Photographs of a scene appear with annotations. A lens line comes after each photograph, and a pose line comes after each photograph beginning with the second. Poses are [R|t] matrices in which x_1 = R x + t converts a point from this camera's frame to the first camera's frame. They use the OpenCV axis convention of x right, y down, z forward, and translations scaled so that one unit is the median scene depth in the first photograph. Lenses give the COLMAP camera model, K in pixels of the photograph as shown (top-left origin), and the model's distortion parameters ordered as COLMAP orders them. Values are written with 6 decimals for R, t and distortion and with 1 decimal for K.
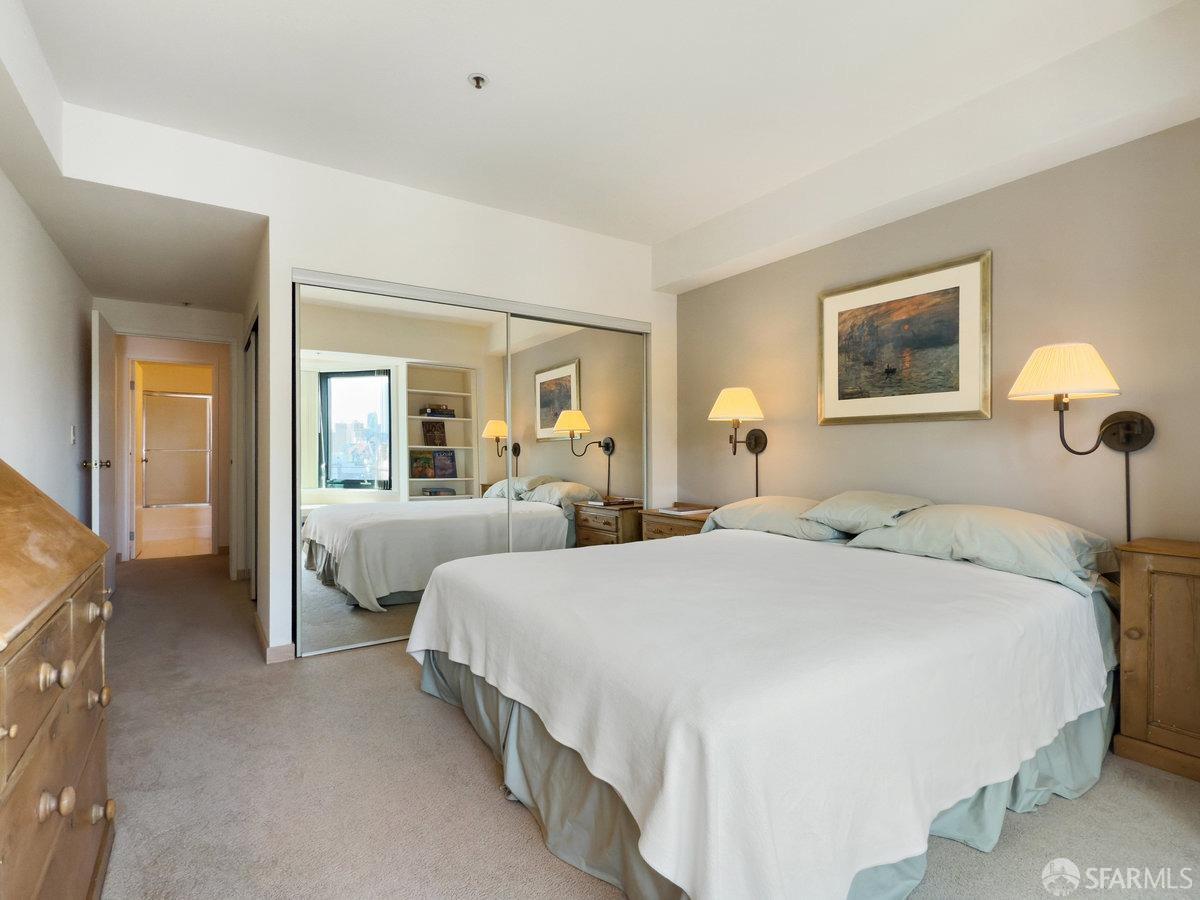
lens RADIAL K [[594.8, 0, 600.0], [0, 594.8, 450.2], [0, 0, 1]] dist [0.001639, -0.000003]
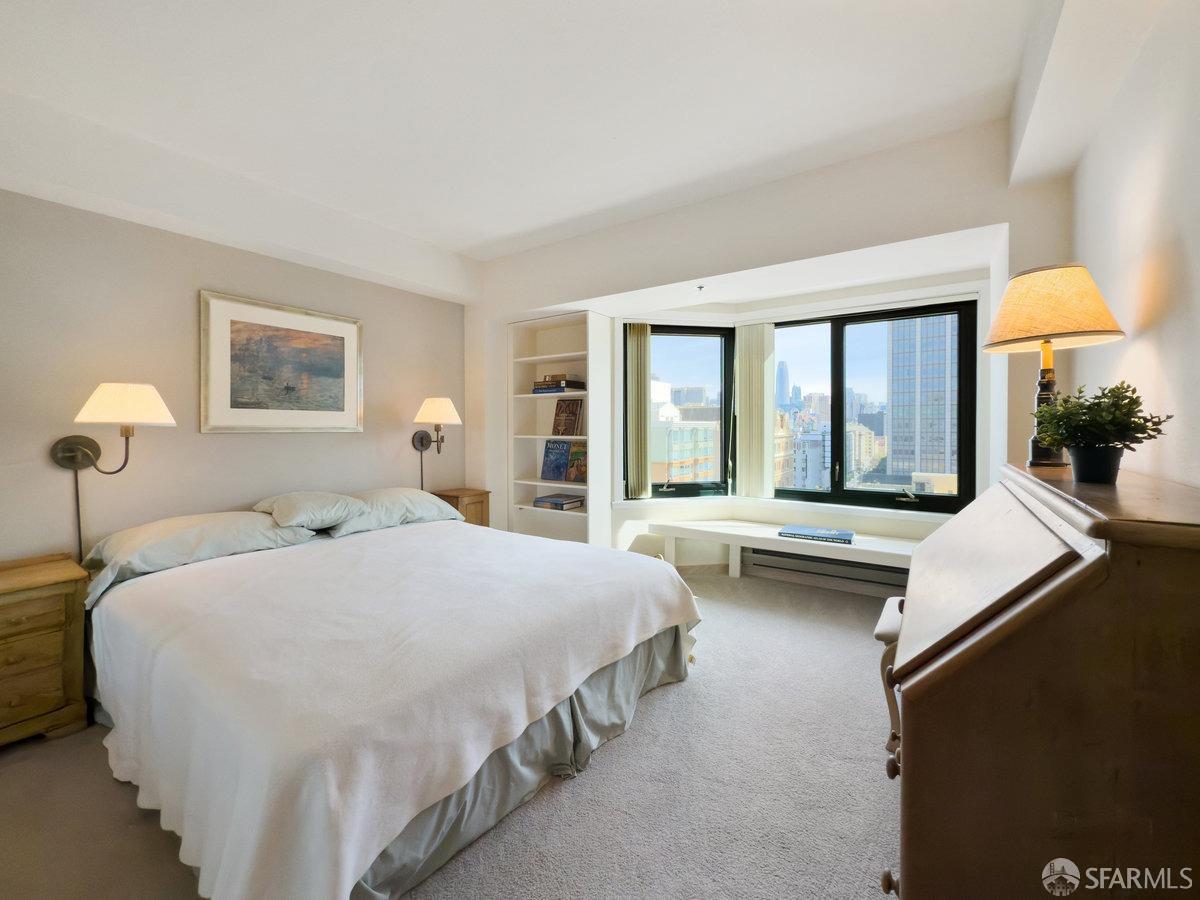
lens RADIAL K [[493.2, 0, 600.4], [0, 493.2, 427.0], [0, 0, 1]] dist [-0.000077, 0.000273]
pose [[-0.380171, -0.000794, 0.924916, -0.638345], [0.001249, 0.999998, 0.001372, -0.057454], [-0.924915, 0.001677, -0.380169, 0.798203]]
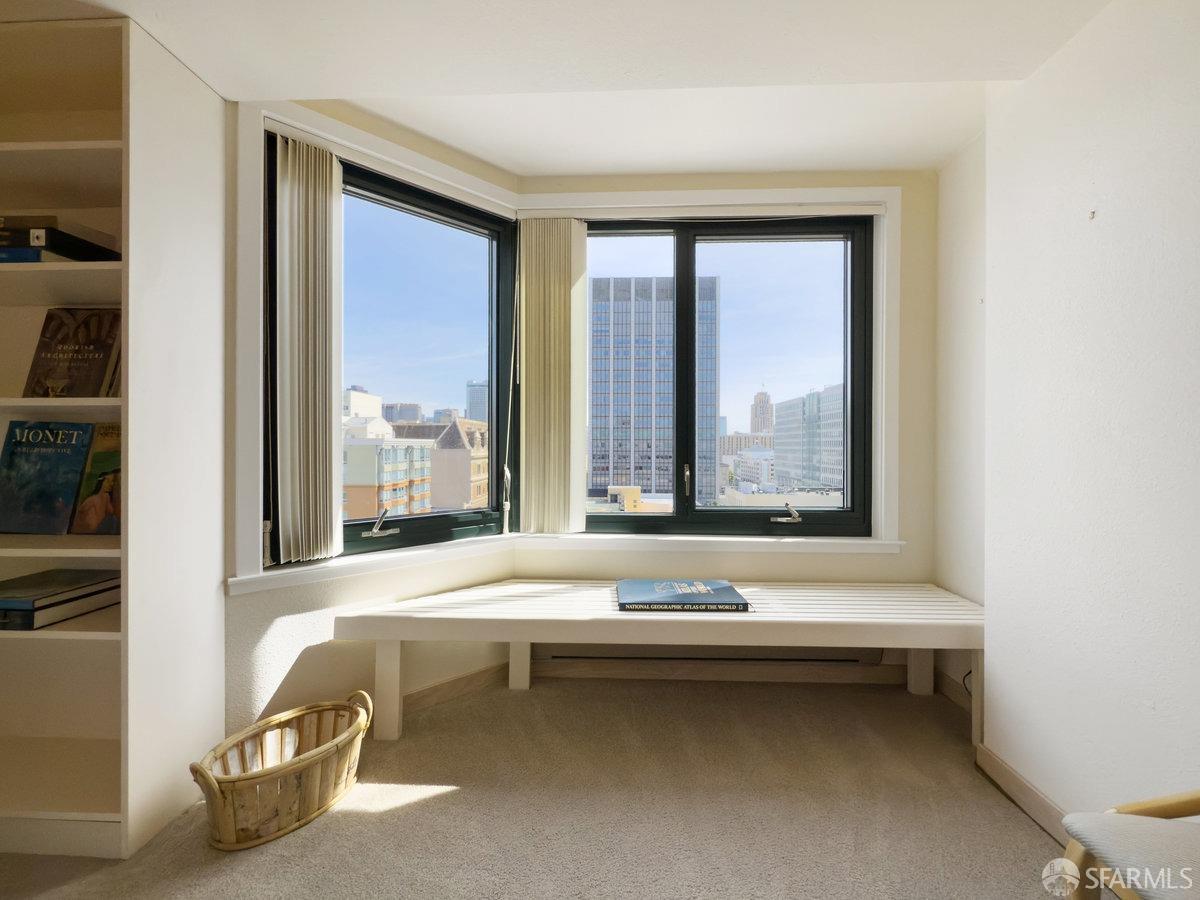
lens RADIAL K [[493.2, 0, 596.9], [0, 493.2, 448.3], [0, 0, 1]] dist [-0.000077, 0.000273]
pose [[-0.810072, -0.003602, 0.586319, -0.057181], [-0.002443, 0.999993, 0.002768, 0.005483], [-0.586325, 0.000810, -0.810075, 0.468261]]
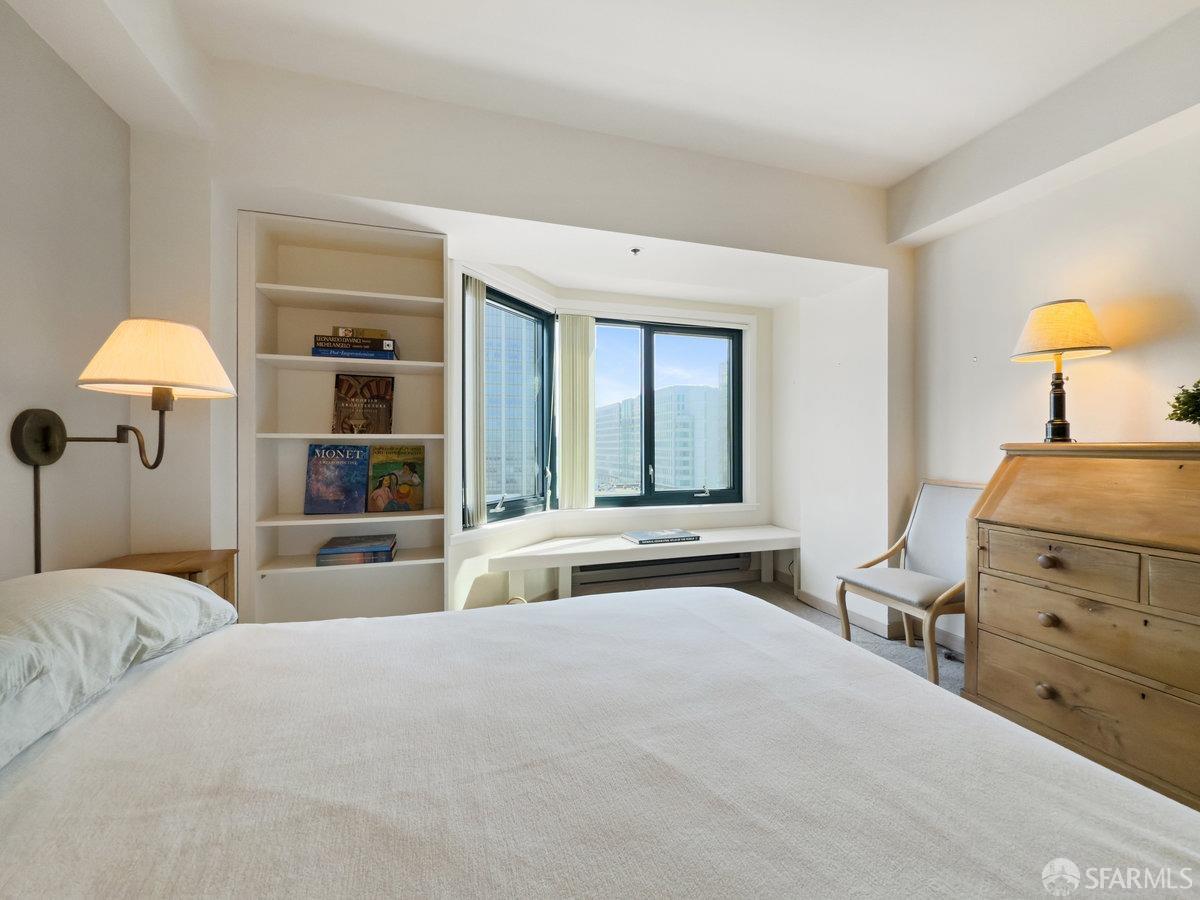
lens RADIAL K [[493.2, 0, 596.0], [0, 493.2, 446.2], [0, 0, 1]] dist [-0.000077, 0.000273]
pose [[-0.962417, 0.003690, 0.271552, 0.058453], [0.002846, 0.999990, -0.003504, -0.011862], [-0.271562, -0.002600, -0.962418, 1.032631]]
